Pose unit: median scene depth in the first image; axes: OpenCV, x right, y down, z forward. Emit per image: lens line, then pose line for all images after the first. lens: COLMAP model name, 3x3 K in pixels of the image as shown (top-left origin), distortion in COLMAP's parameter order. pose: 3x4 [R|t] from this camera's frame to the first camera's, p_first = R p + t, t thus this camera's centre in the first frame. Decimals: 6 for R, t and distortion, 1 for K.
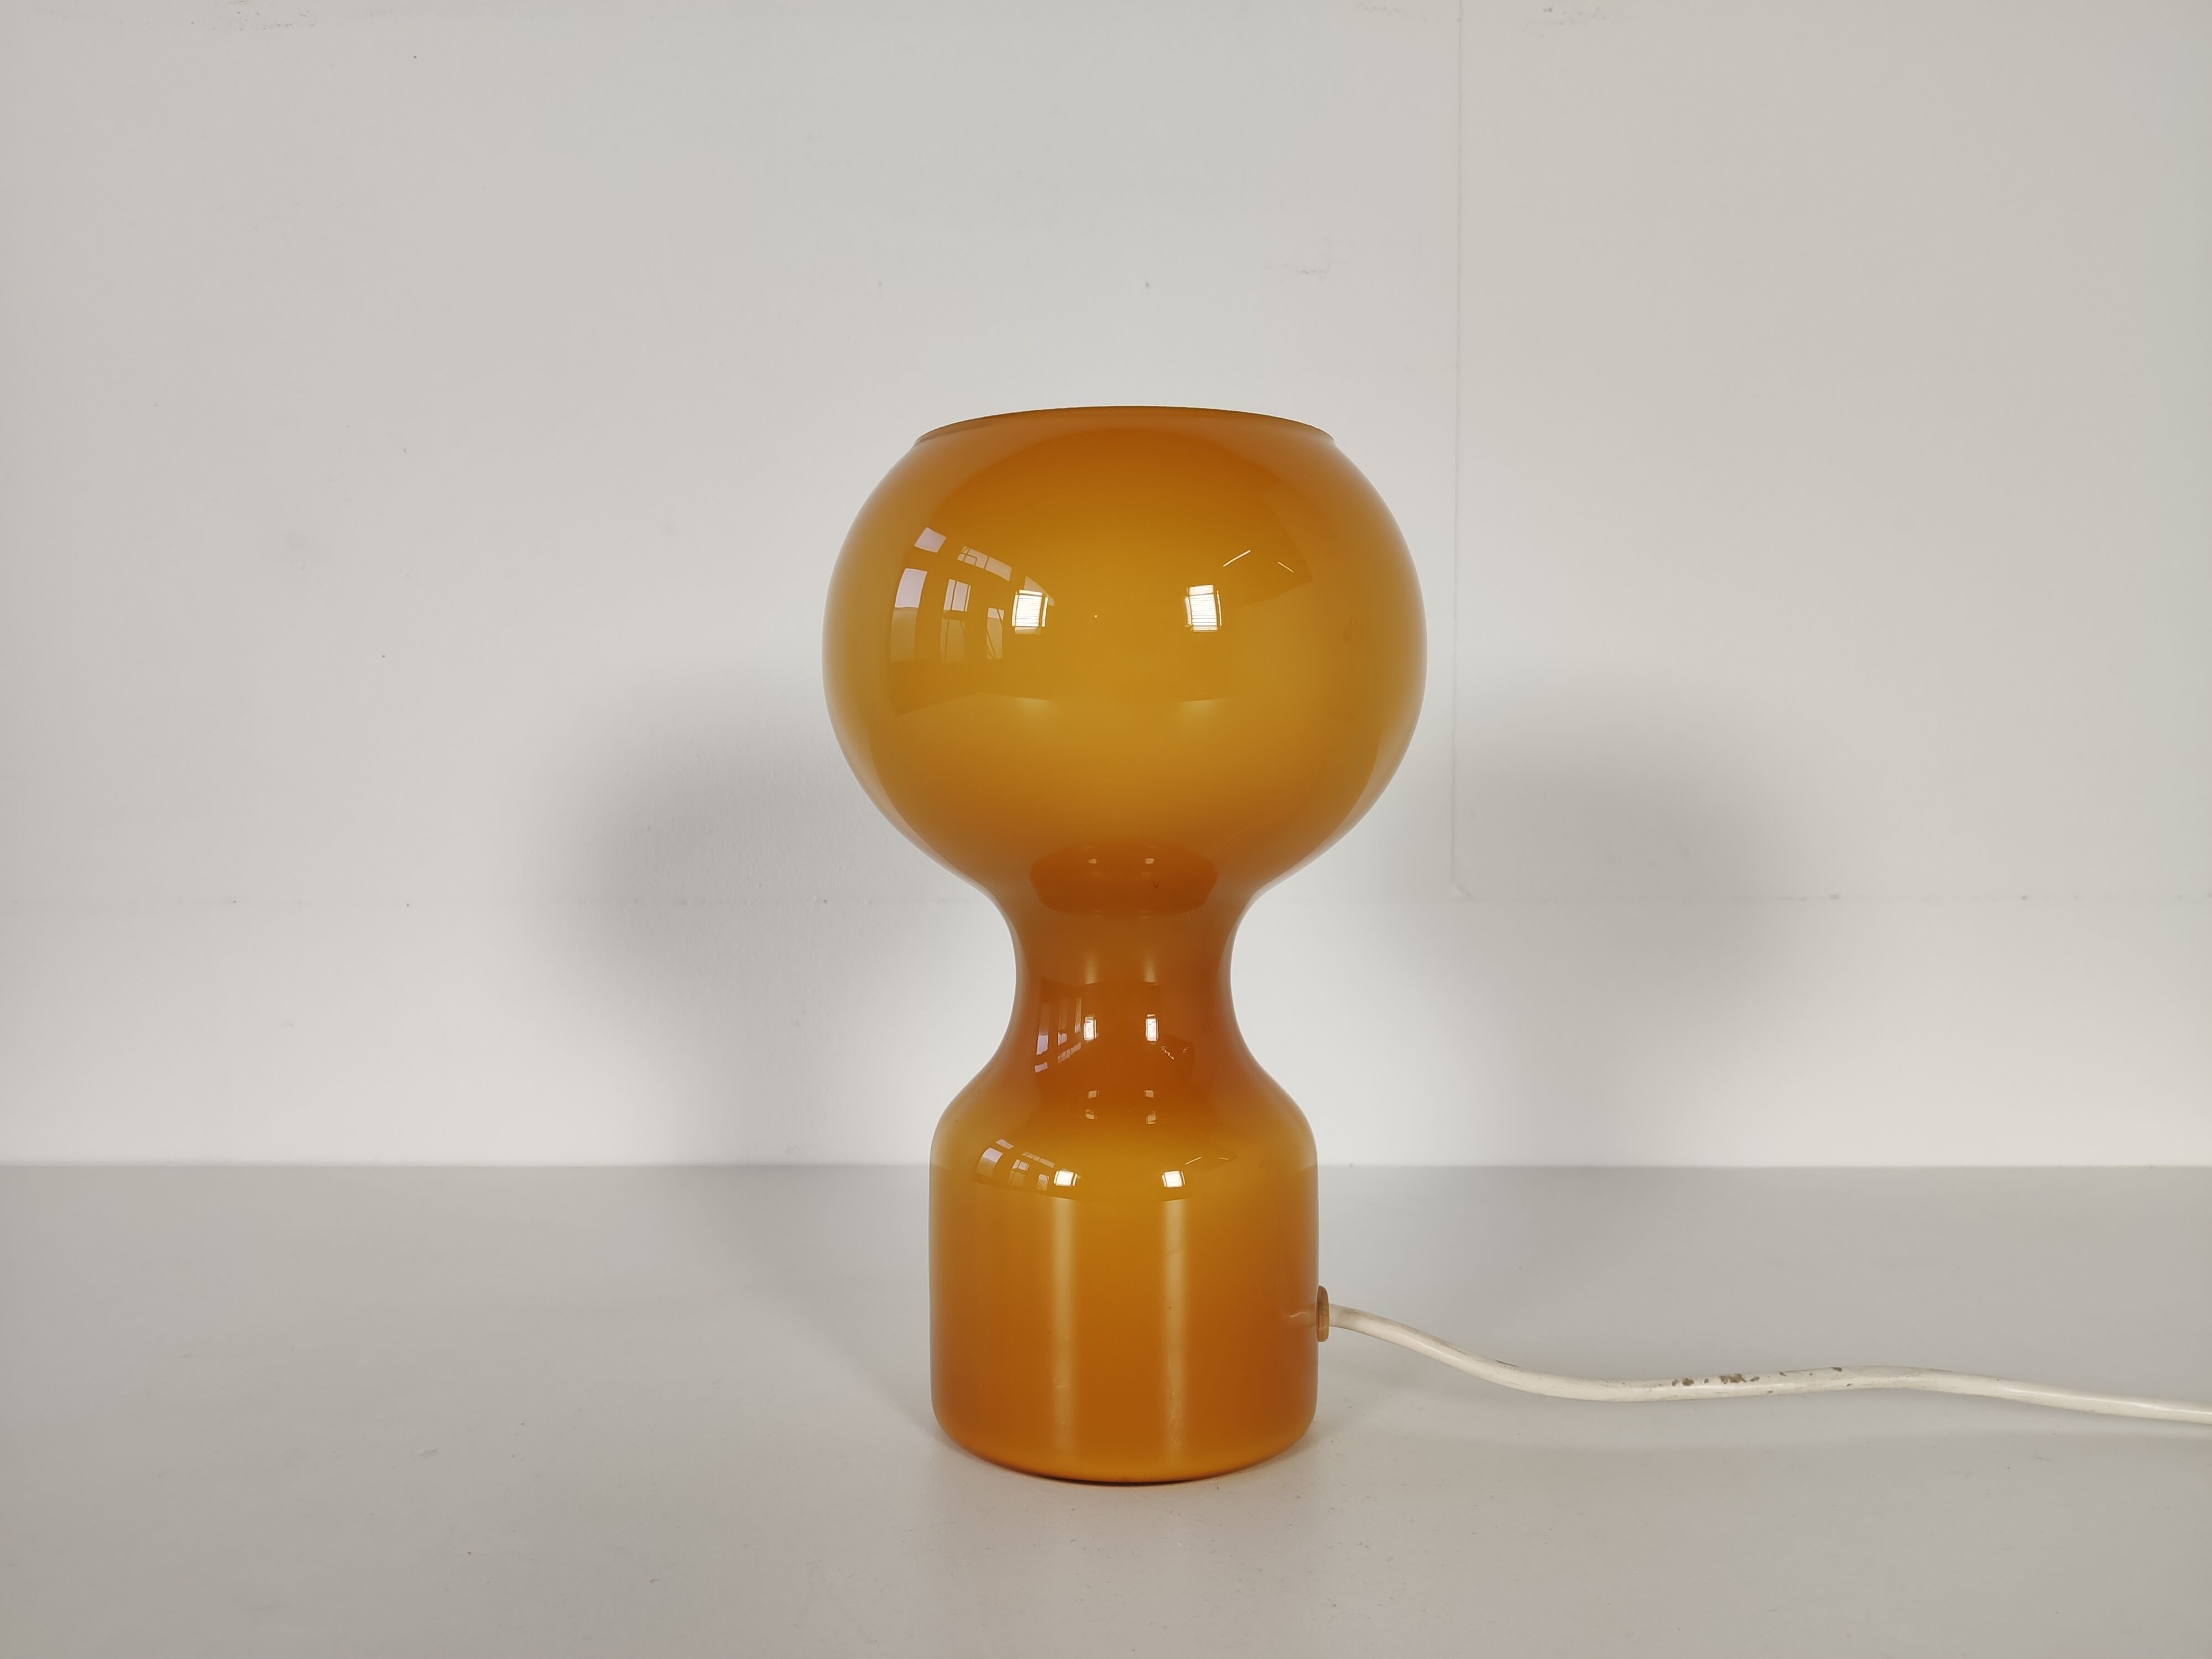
lens RADIAL K [[1699.2, 0, 1102.1], [0, 1699.2, 847.3], [0, 0, 1]] dist [0.023468, -0.002248]
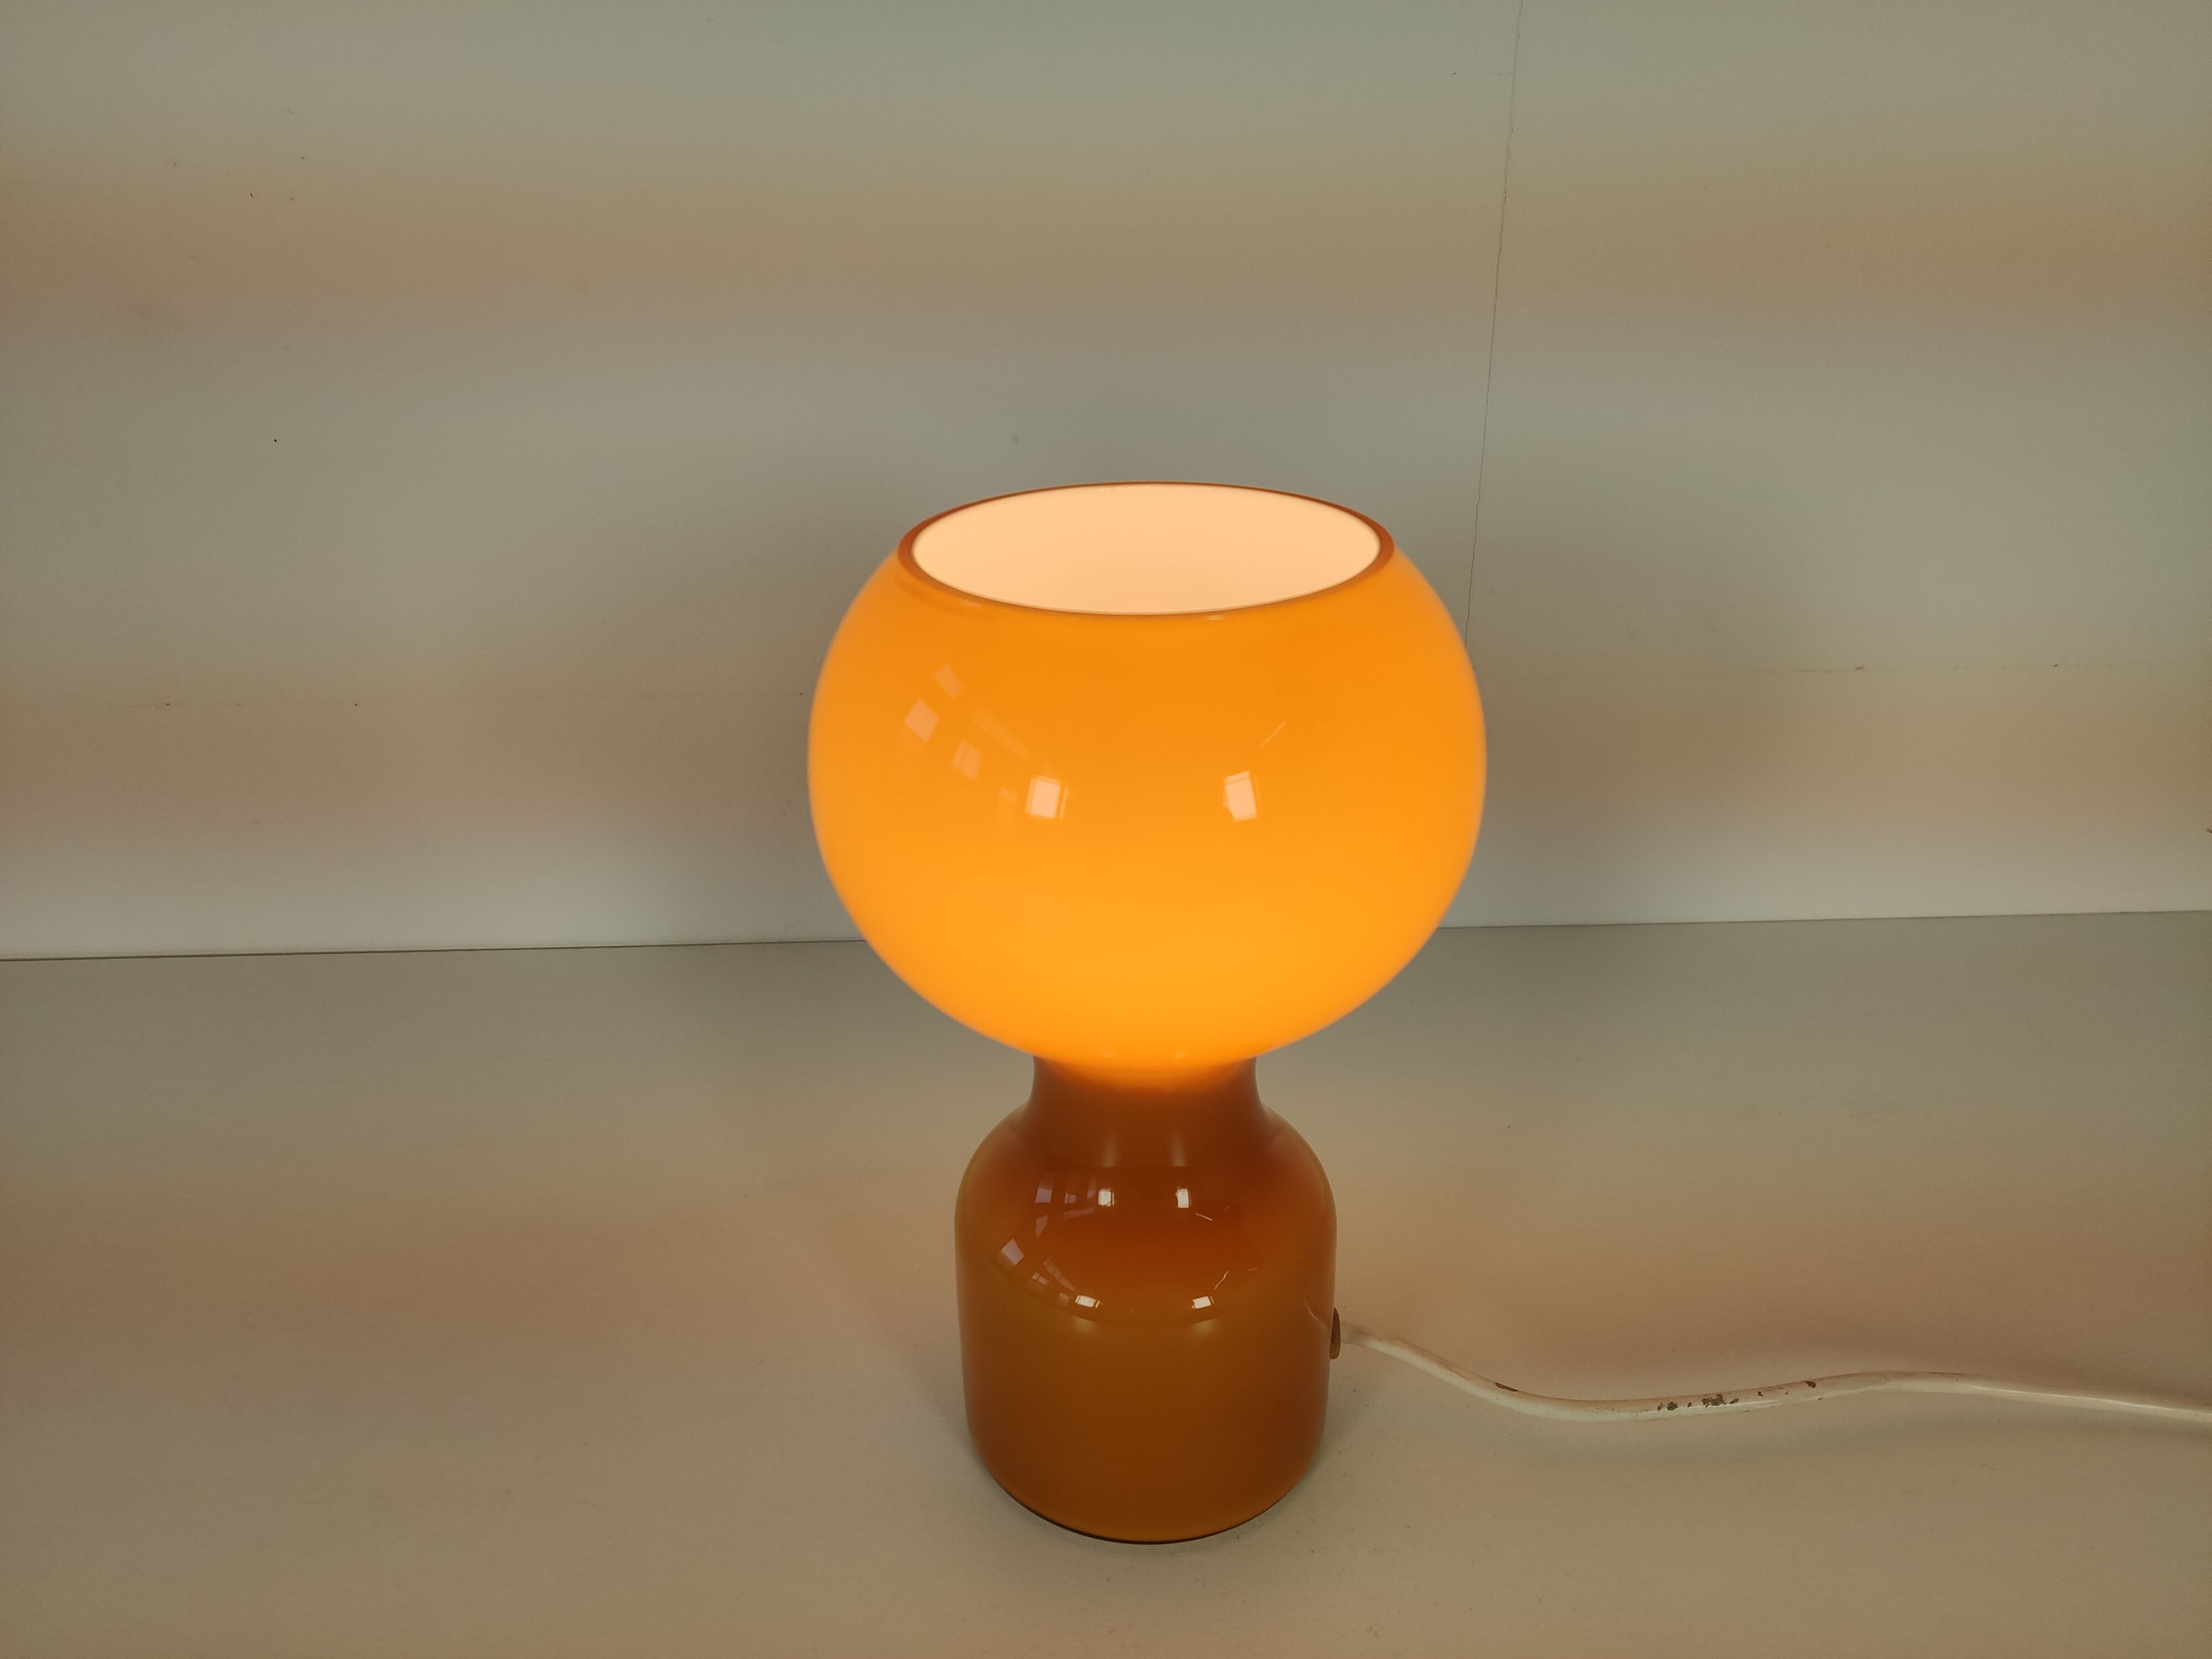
lens RADIAL K [[1699.2, 0, 1106.7], [0, 1699.2, 828.9], [0, 0, 1]] dist [0.023468, -0.002248]
pose [[0.999468, -0.022706, 0.023428, -0.029618], [0.011975, 0.923271, 0.383963, -0.430404], [-0.030349, -0.383478, 0.923051, 0.153789]]
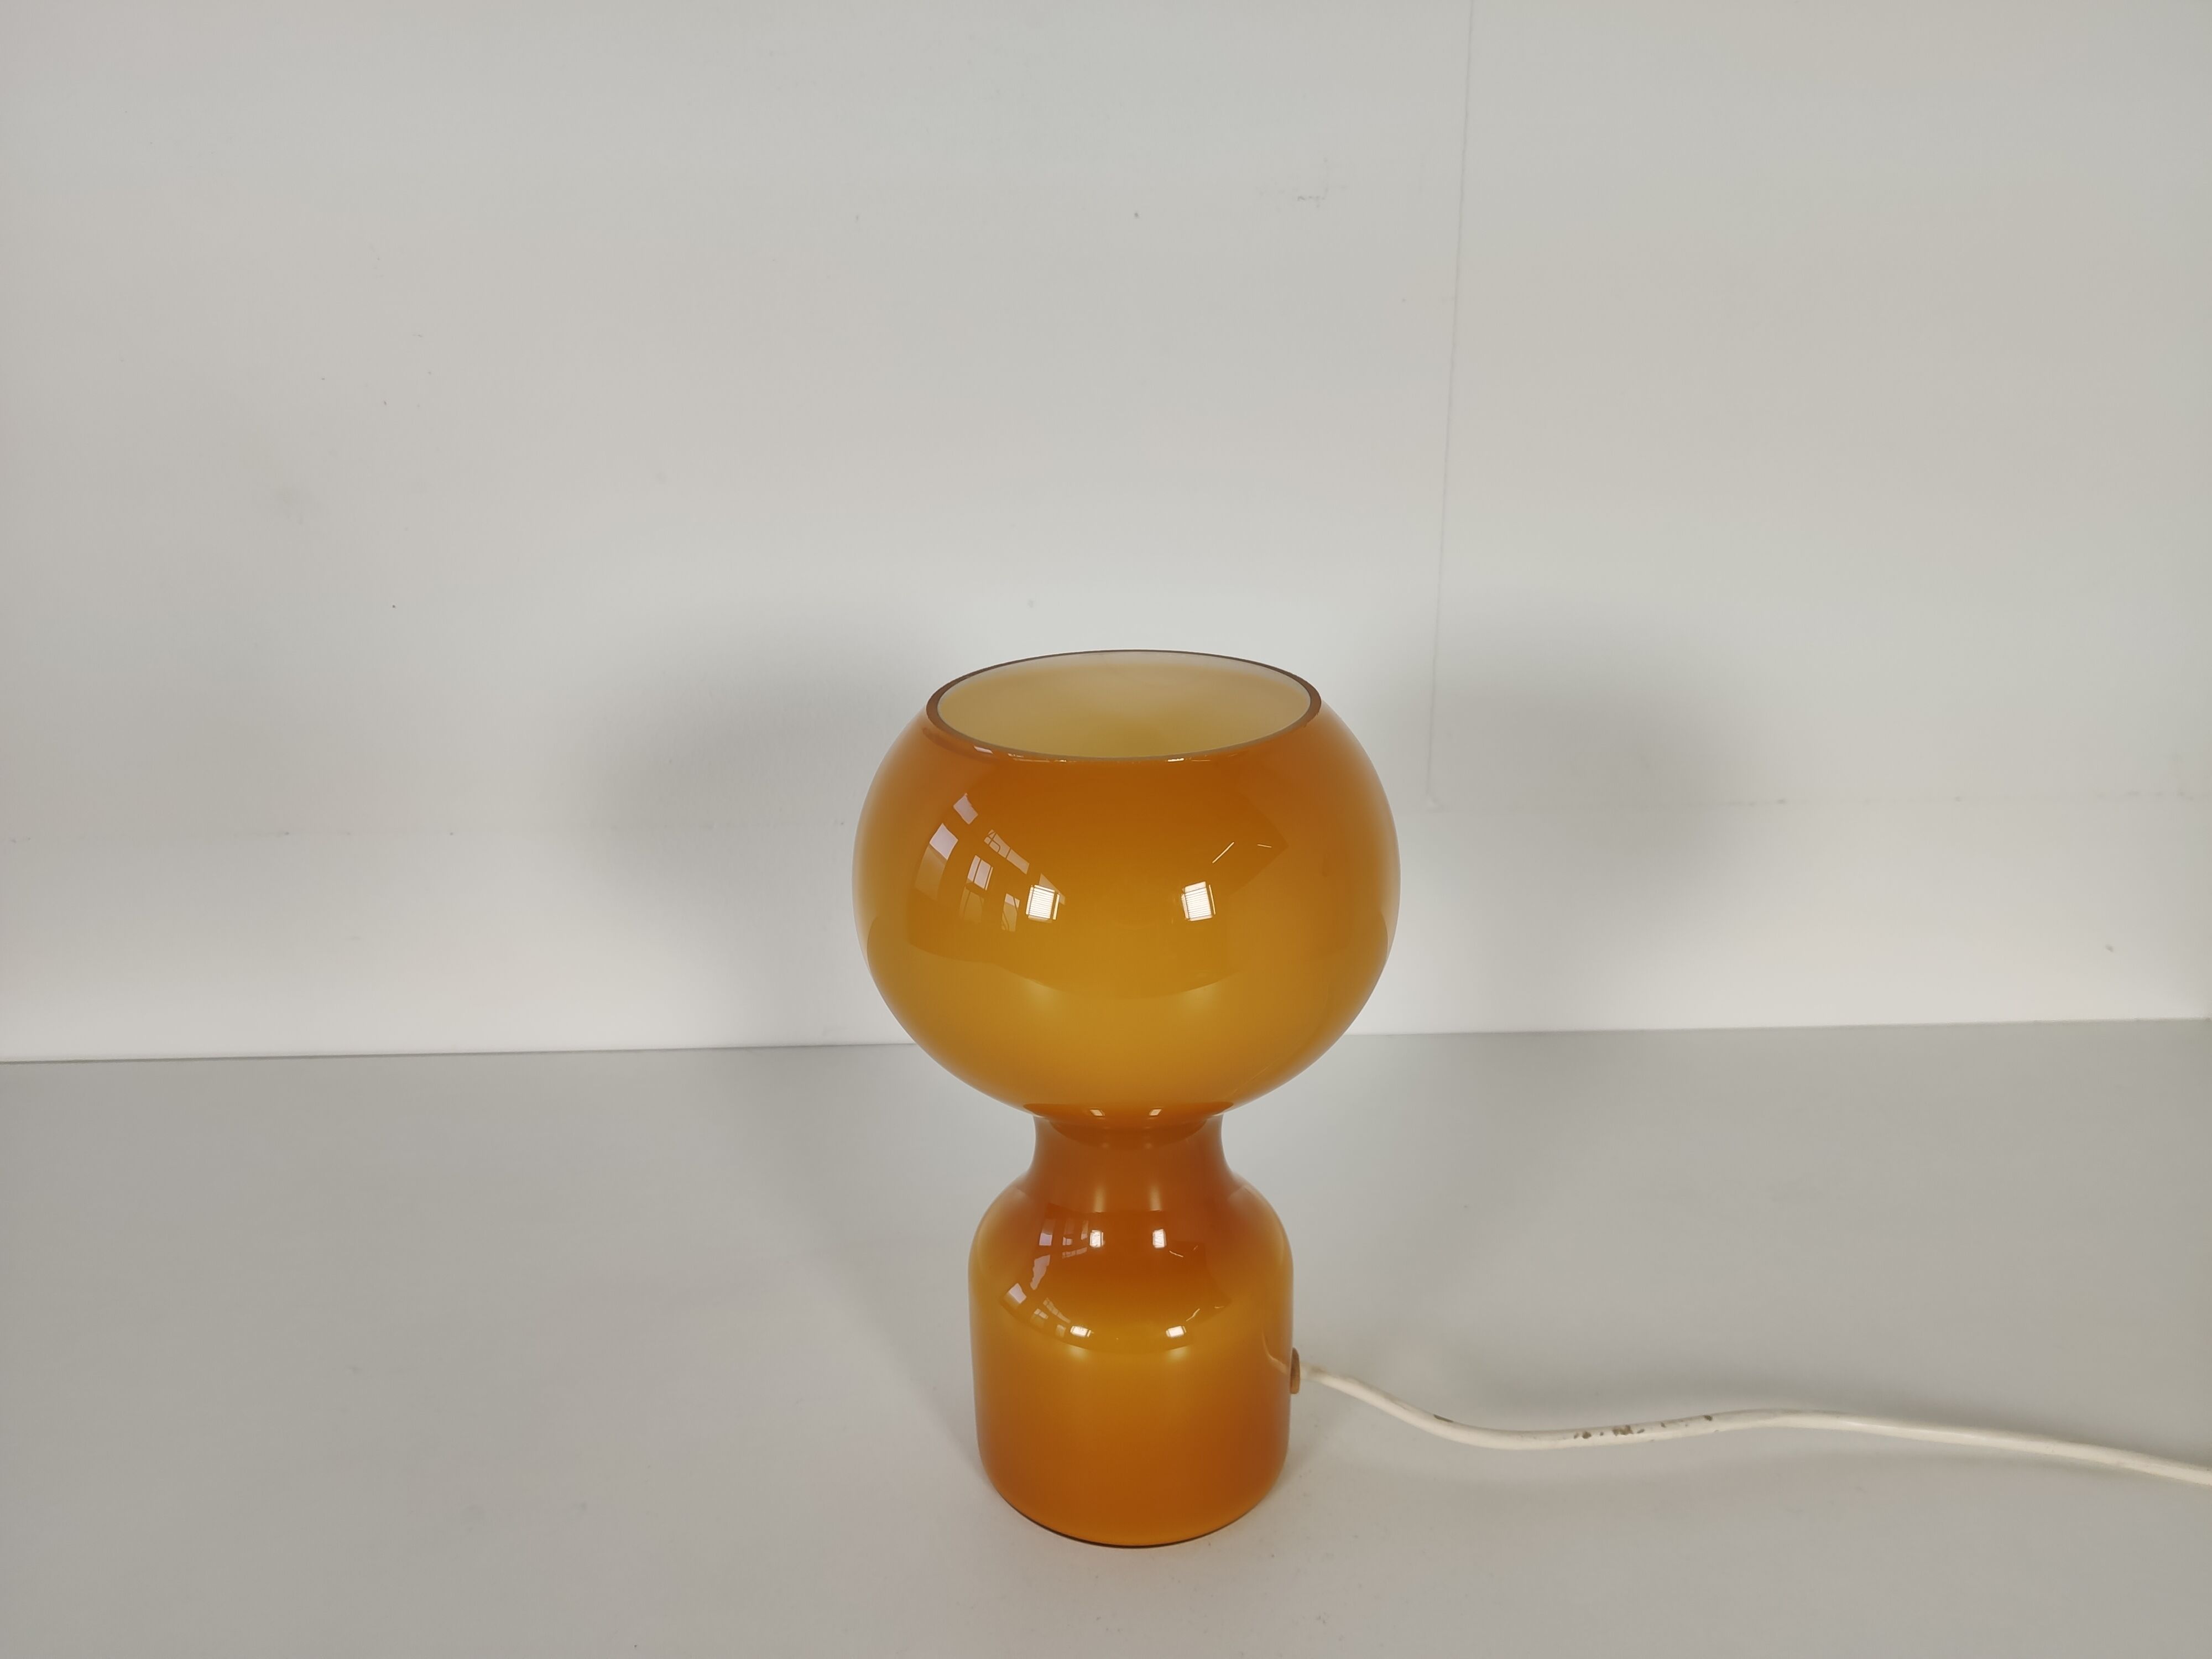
lens RADIAL K [[1699.2, 0, 1099.0], [0, 1699.2, 841.1], [0, 0, 1]] dist [0.023468, -0.002248]
pose [[0.999800, -0.019796, 0.003003, -0.007746], [0.017827, 0.948387, 0.316612, -0.487532], [-0.009116, -0.316495, 0.948550, -0.039810]]
